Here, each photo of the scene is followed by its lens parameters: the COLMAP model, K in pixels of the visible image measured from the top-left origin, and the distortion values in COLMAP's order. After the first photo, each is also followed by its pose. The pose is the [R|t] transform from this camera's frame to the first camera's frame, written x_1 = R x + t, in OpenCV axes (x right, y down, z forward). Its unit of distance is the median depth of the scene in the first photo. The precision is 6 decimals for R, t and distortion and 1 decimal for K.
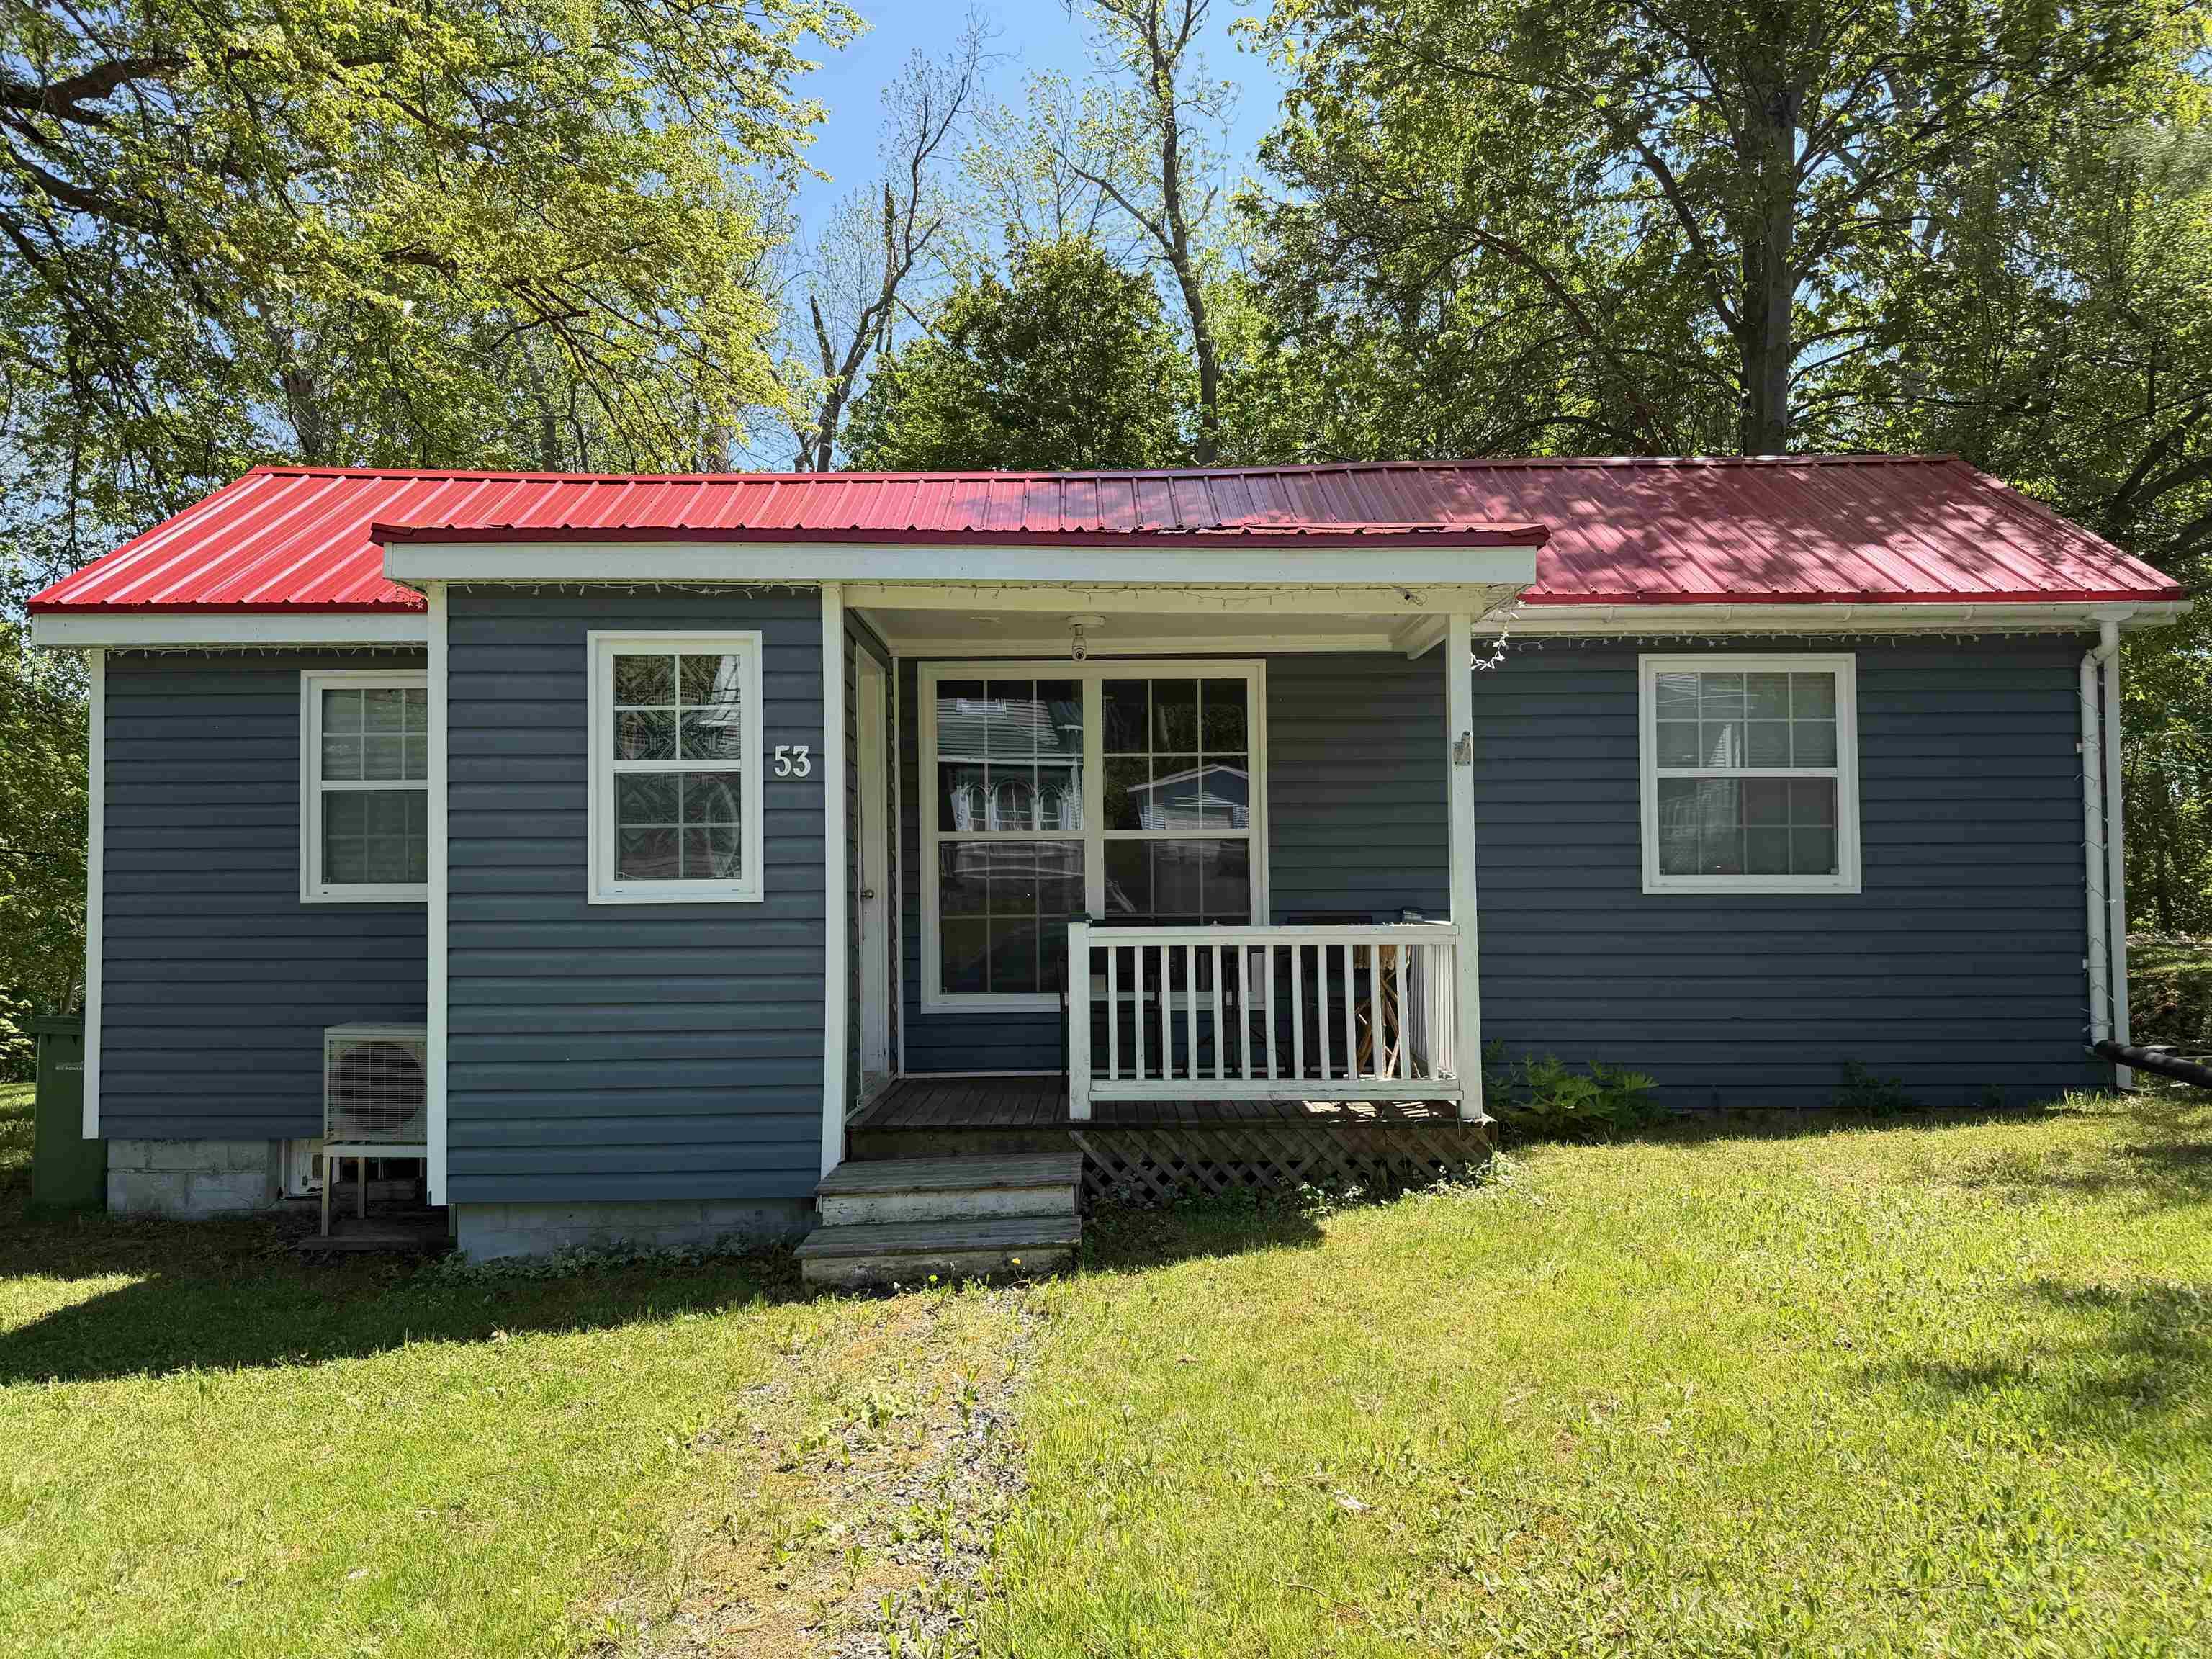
lens RADIAL K [[1552.8, 0, 1126.0], [0, 1552.8, 846.2], [0, 0, 1]] dist [0.046591, -0.052898]
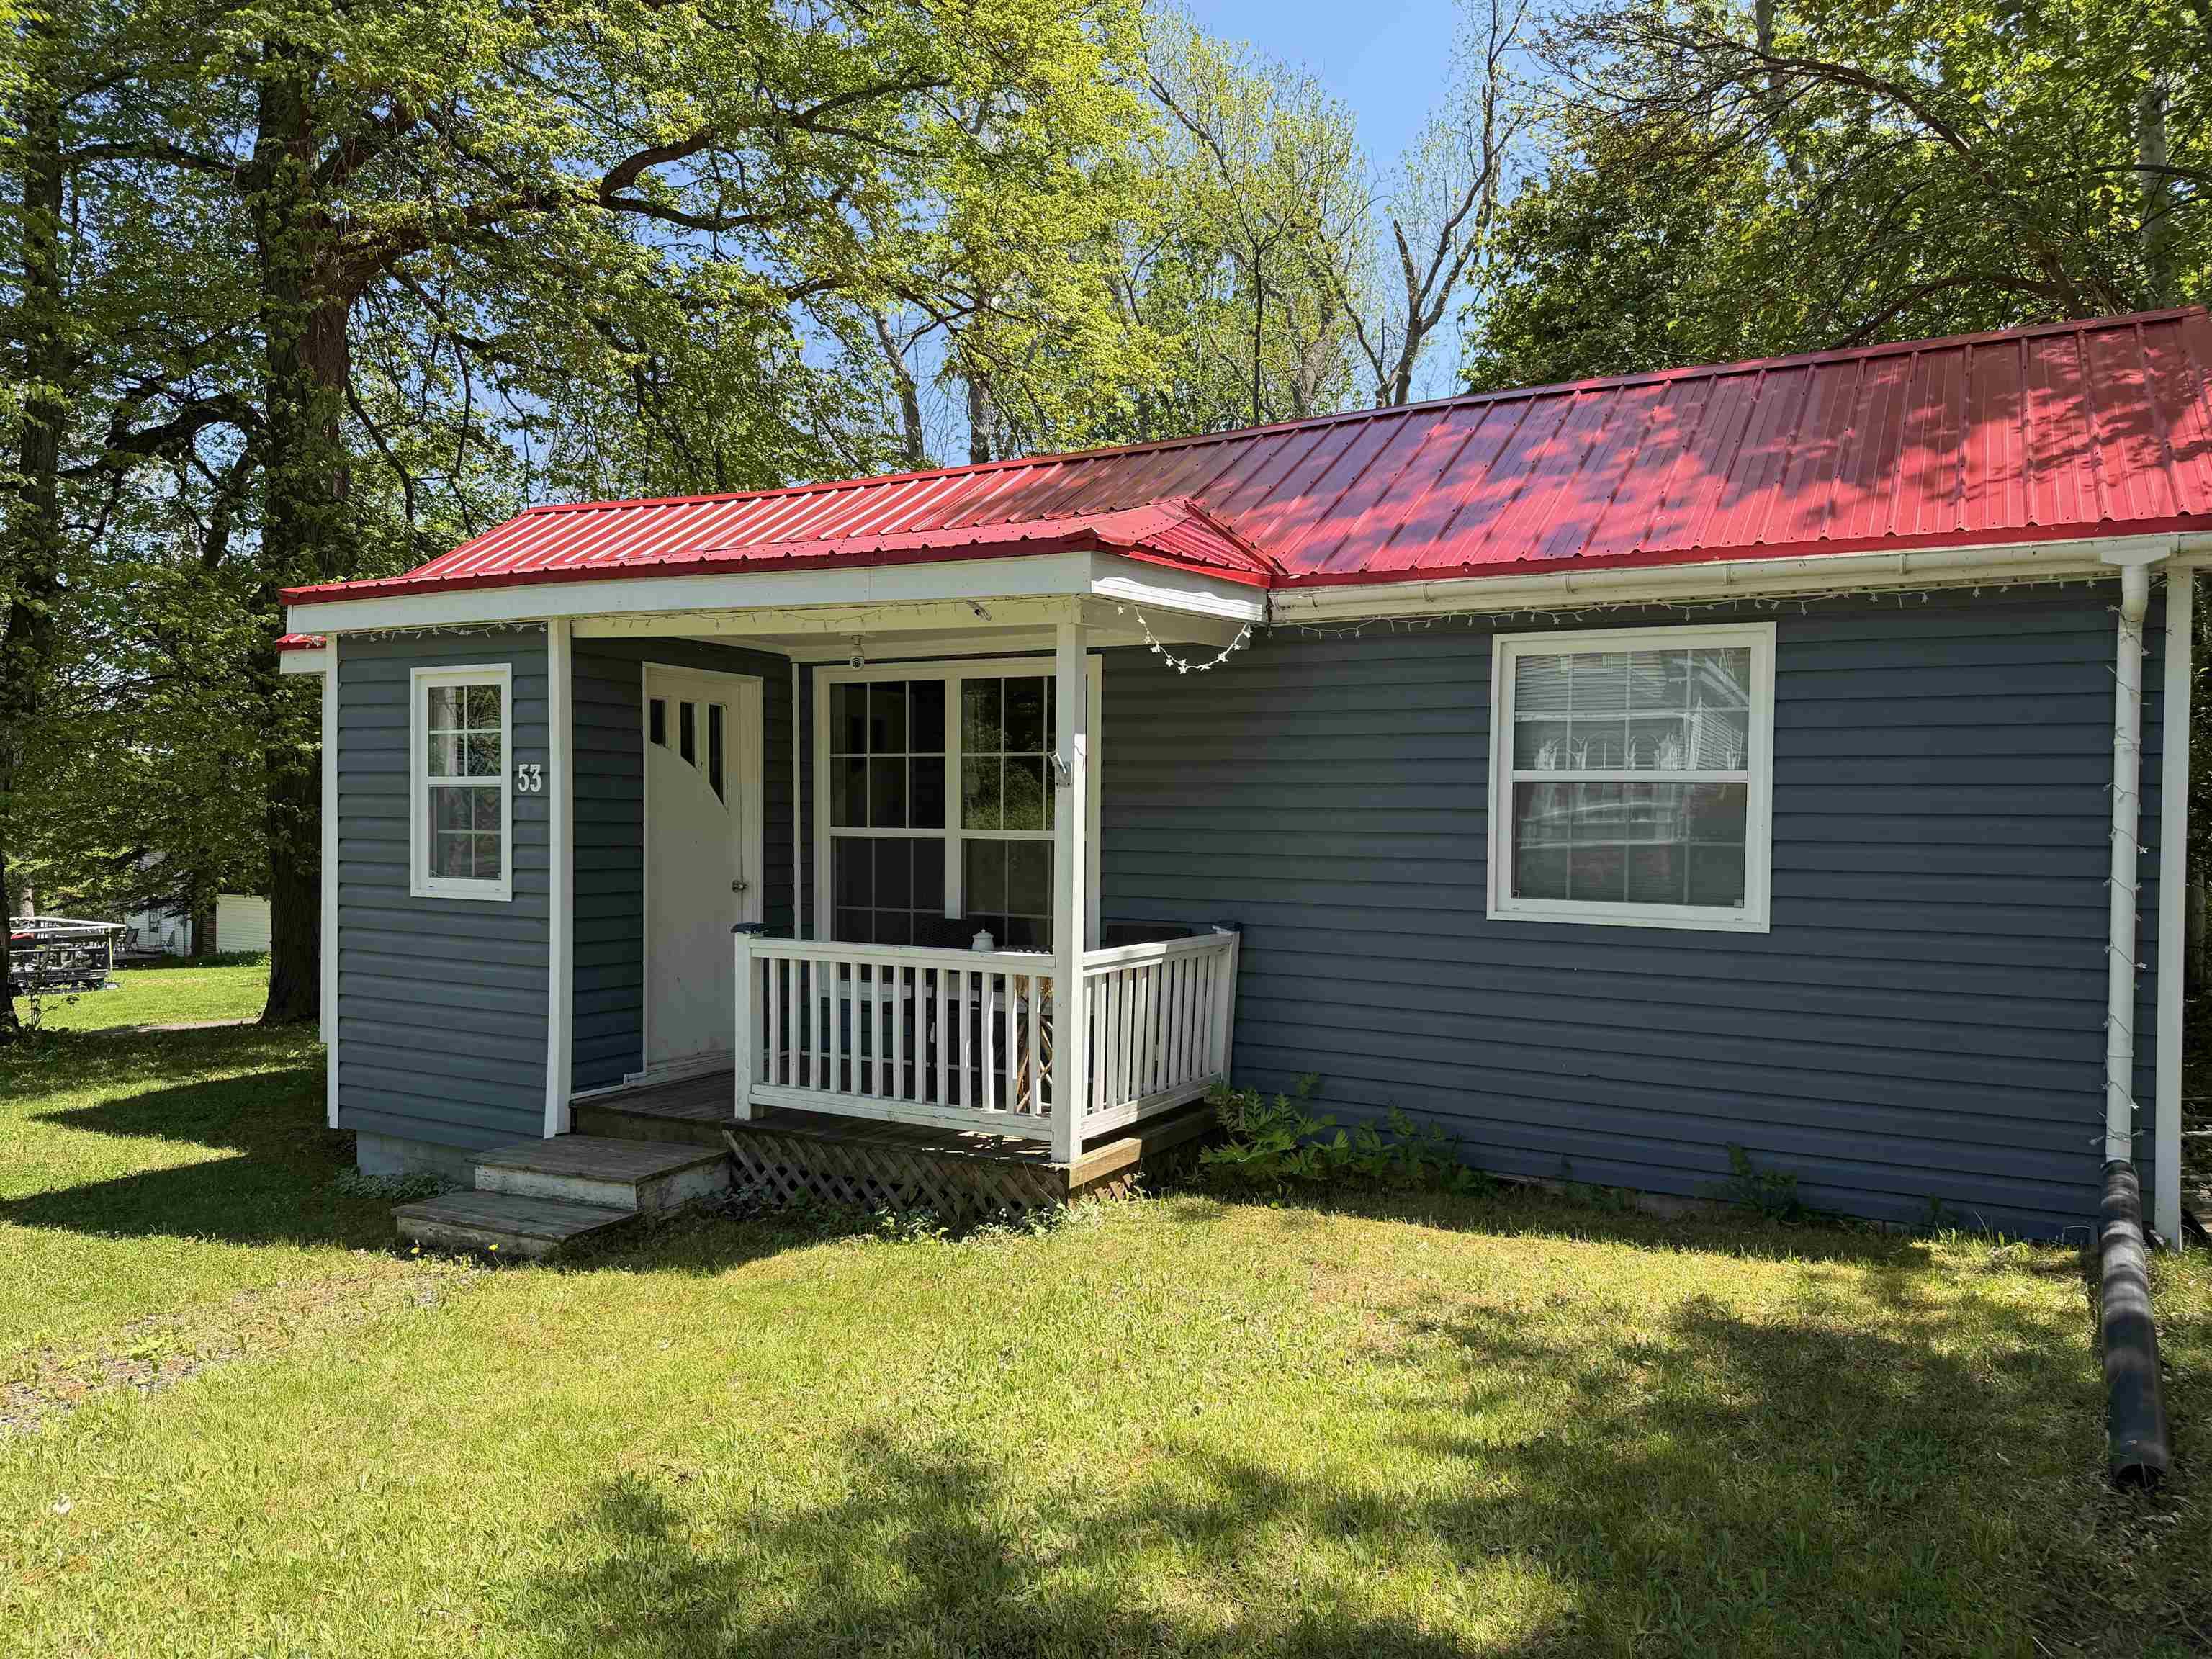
lens RADIAL K [[1552.8, 0, 1143.9], [0, 1552.8, 845.8], [0, 0, 1]] dist [0.046591, -0.052898]
pose [[0.874784, 0.029601, -0.483607, 0.709155], [-0.003472, 0.998489, 0.054837, -0.067876], [0.484500, -0.046292, 0.873566, 0.215141]]
